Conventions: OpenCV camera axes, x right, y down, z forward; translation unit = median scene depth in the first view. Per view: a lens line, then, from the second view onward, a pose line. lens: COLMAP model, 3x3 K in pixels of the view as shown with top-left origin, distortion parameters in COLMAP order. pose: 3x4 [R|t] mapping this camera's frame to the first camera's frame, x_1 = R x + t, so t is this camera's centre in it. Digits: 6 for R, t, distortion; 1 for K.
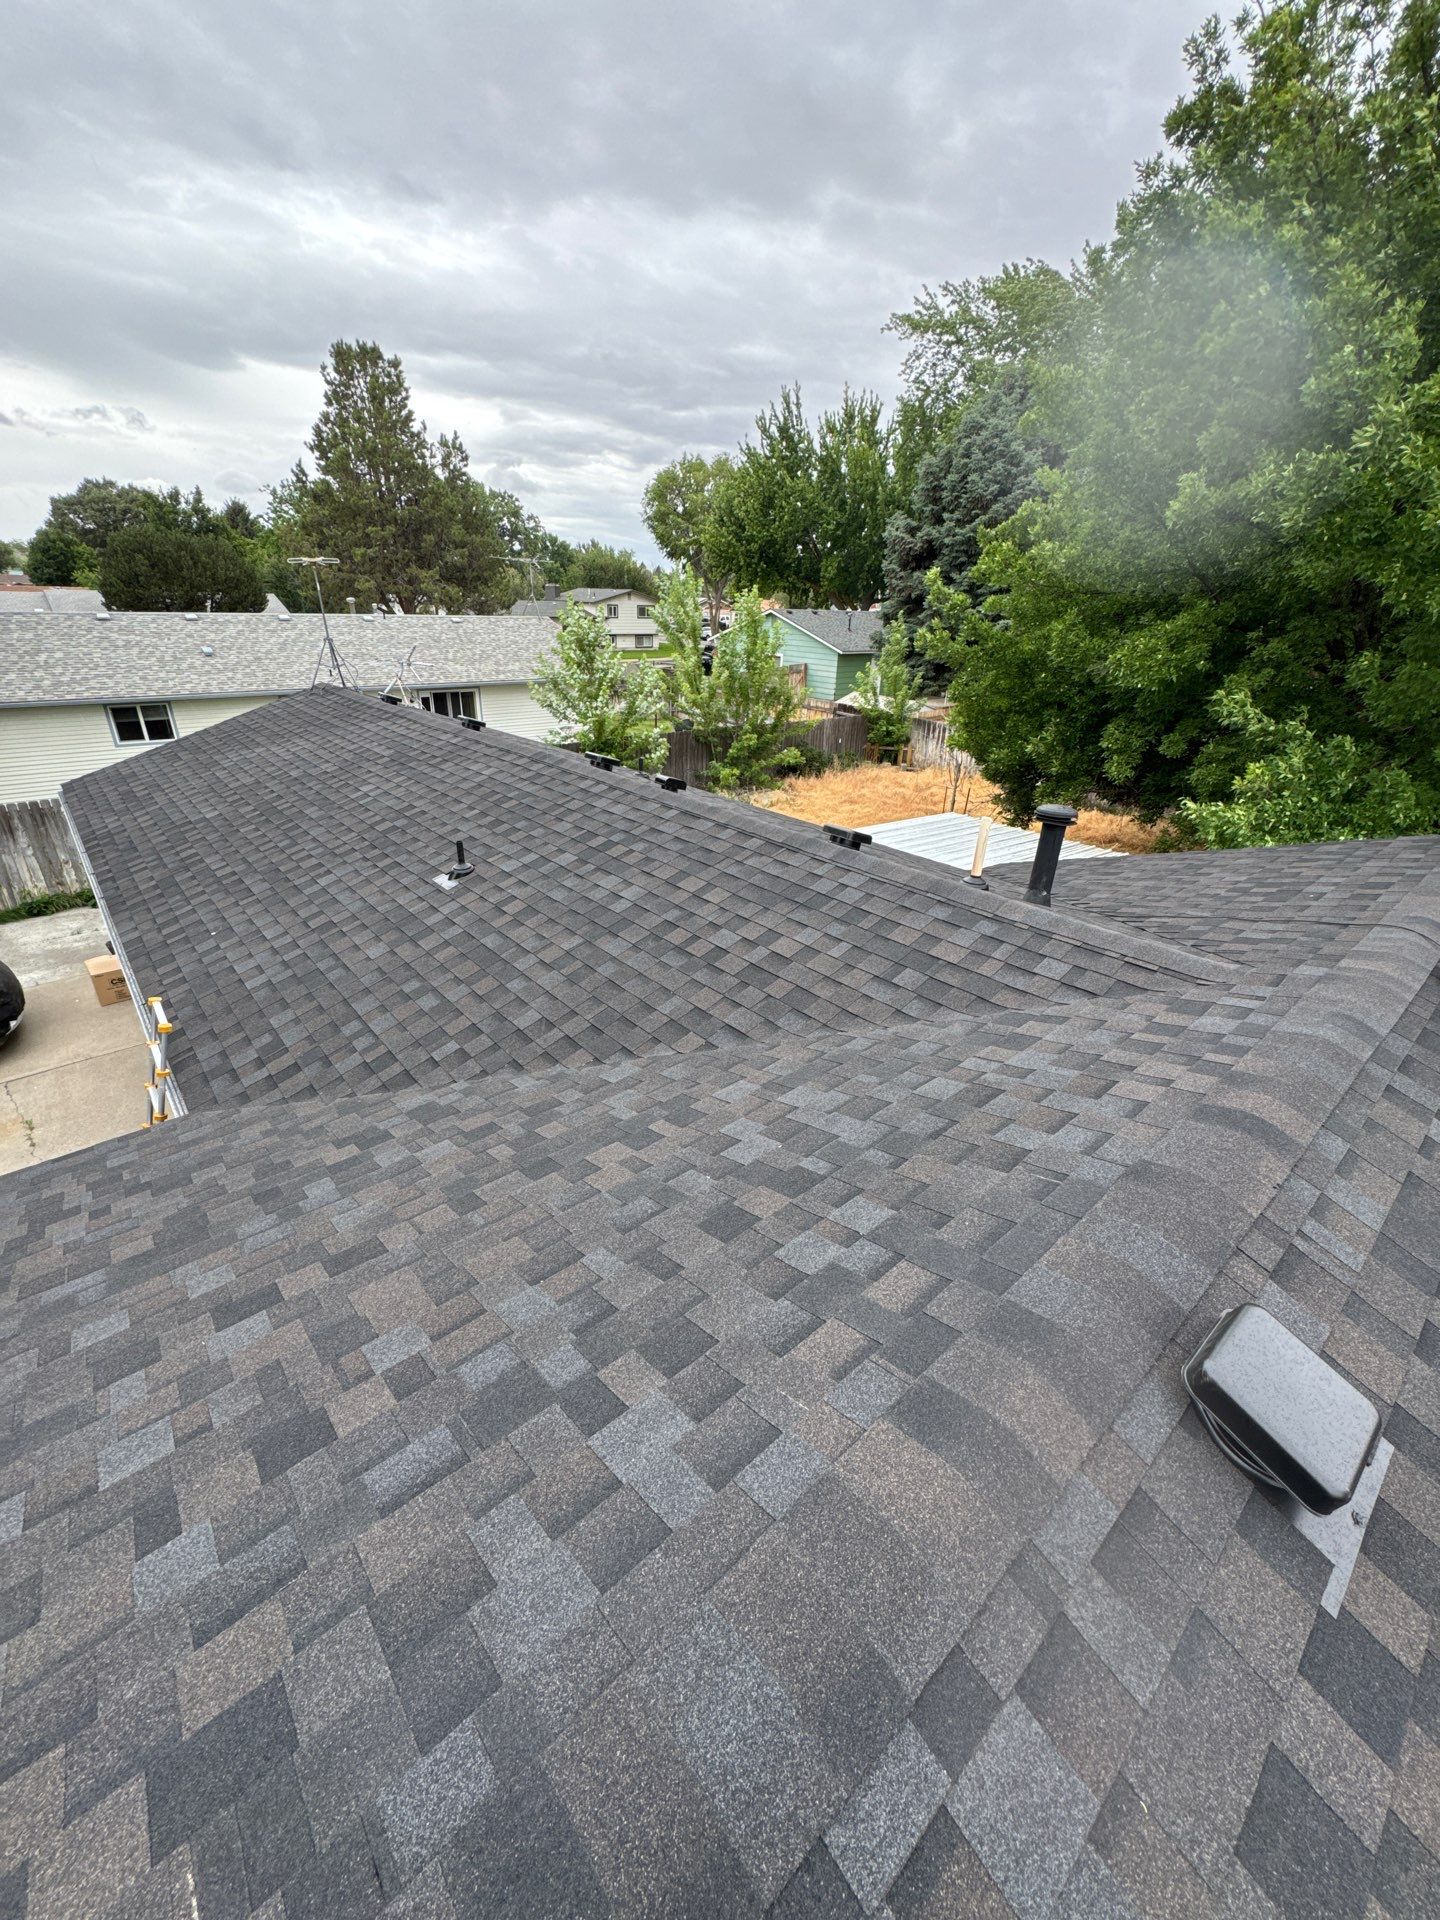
lens RADIAL K [[762.3, 0, 720.3], [0, 762.3, 963.9], [0, 0, 1]] dist [-0.000397, 0.000028]
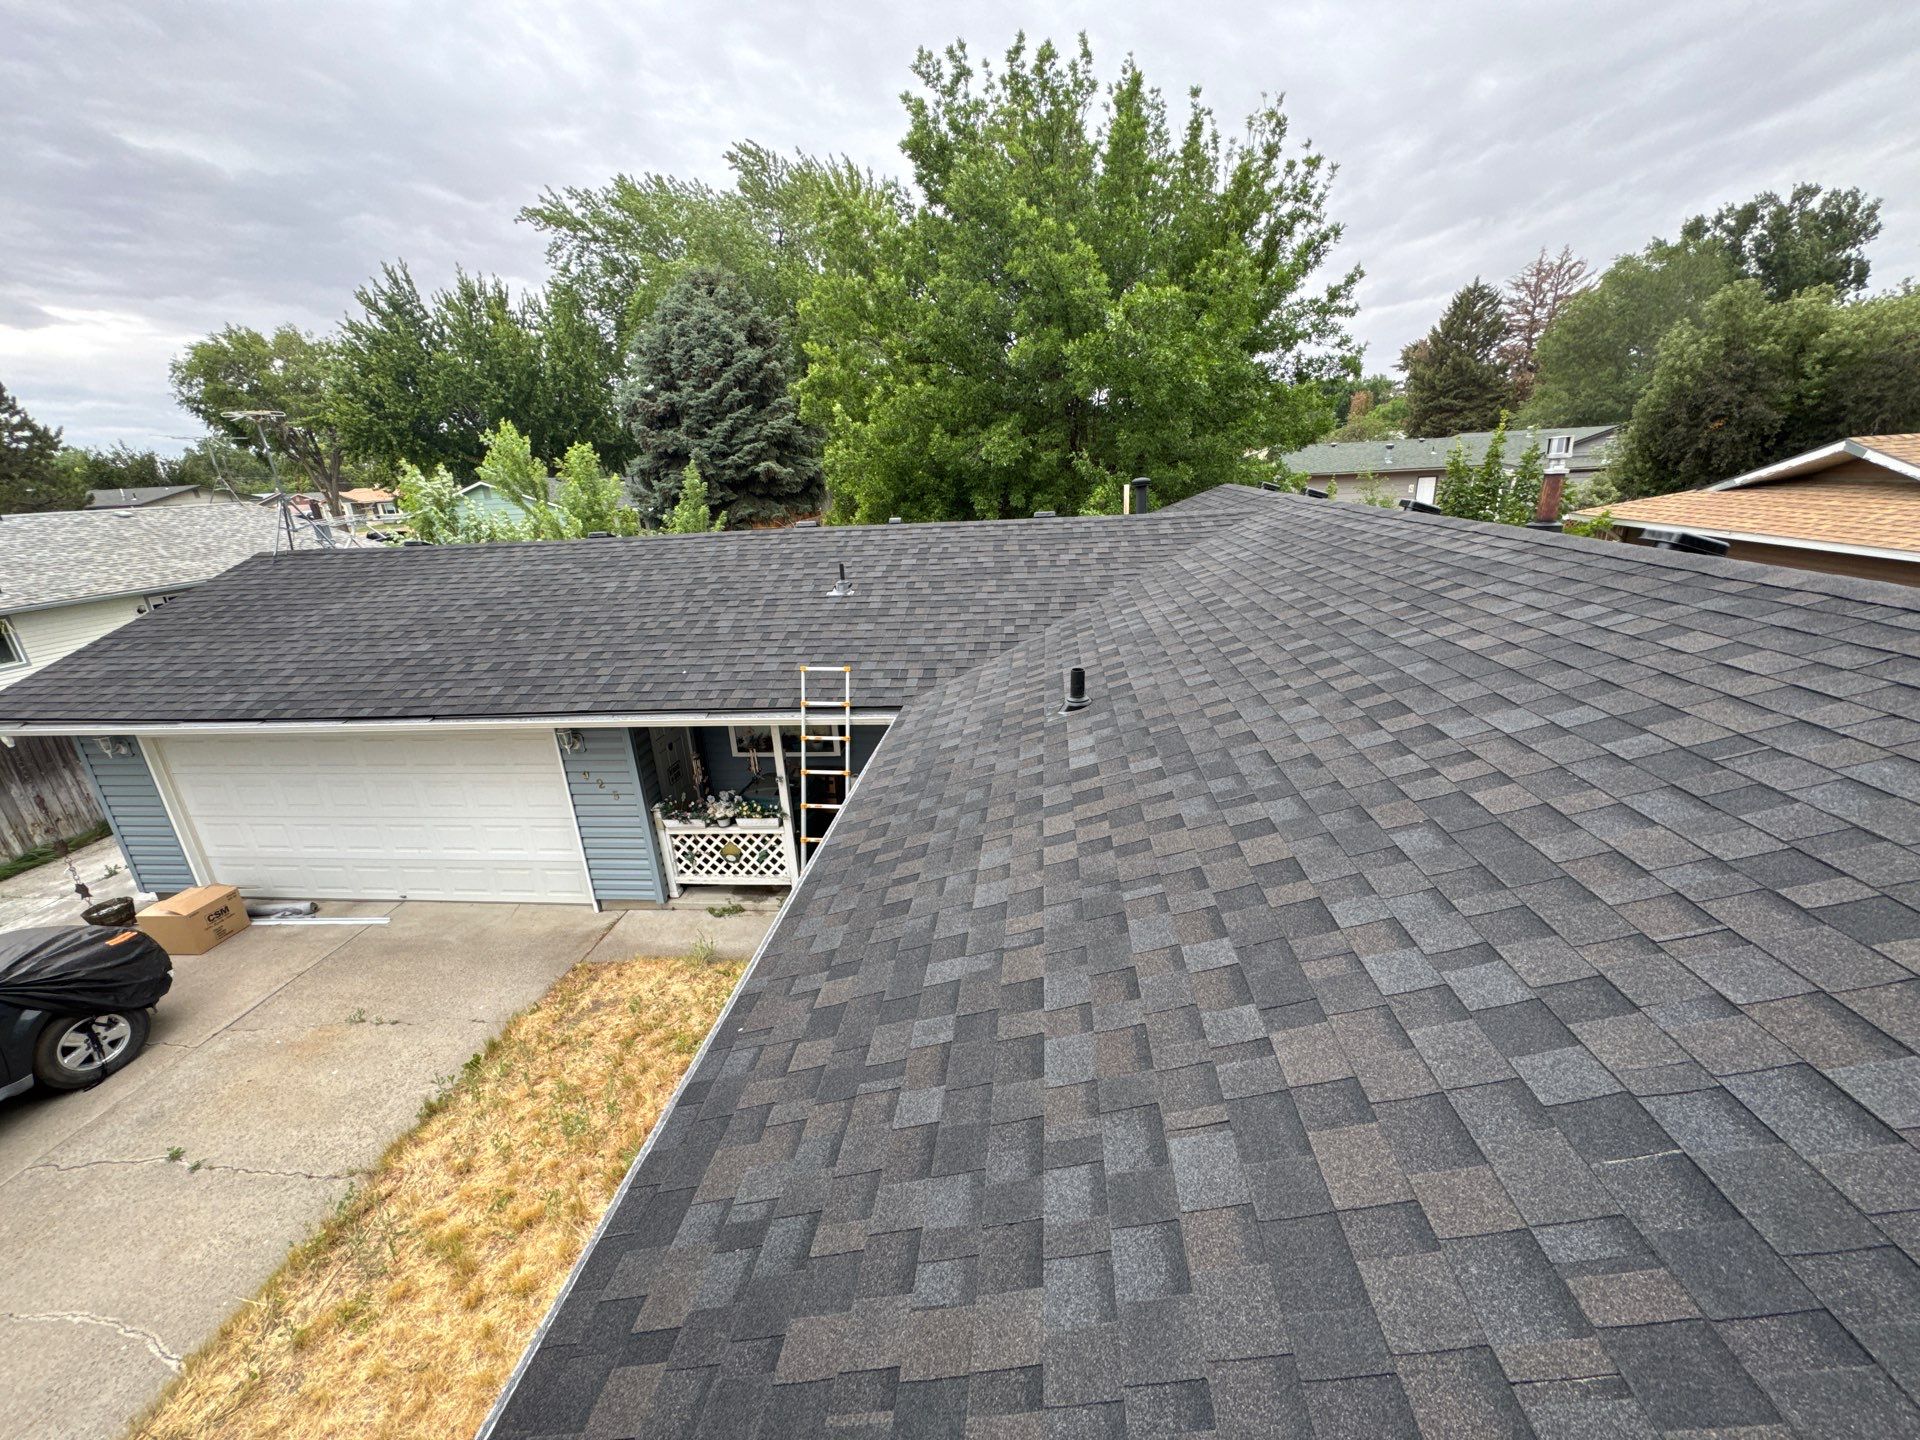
lens RADIAL K [[762.3, 0, 927.1], [0, 762.3, 758.5], [0, 0, 1]] dist [-0.000397, 0.000028]
pose [[0.743229, -0.298771, 0.598620, -0.224724], [0.351118, 0.935814, 0.031126, 0.037222], [-0.569496, 0.187053, 0.800428, -0.034856]]
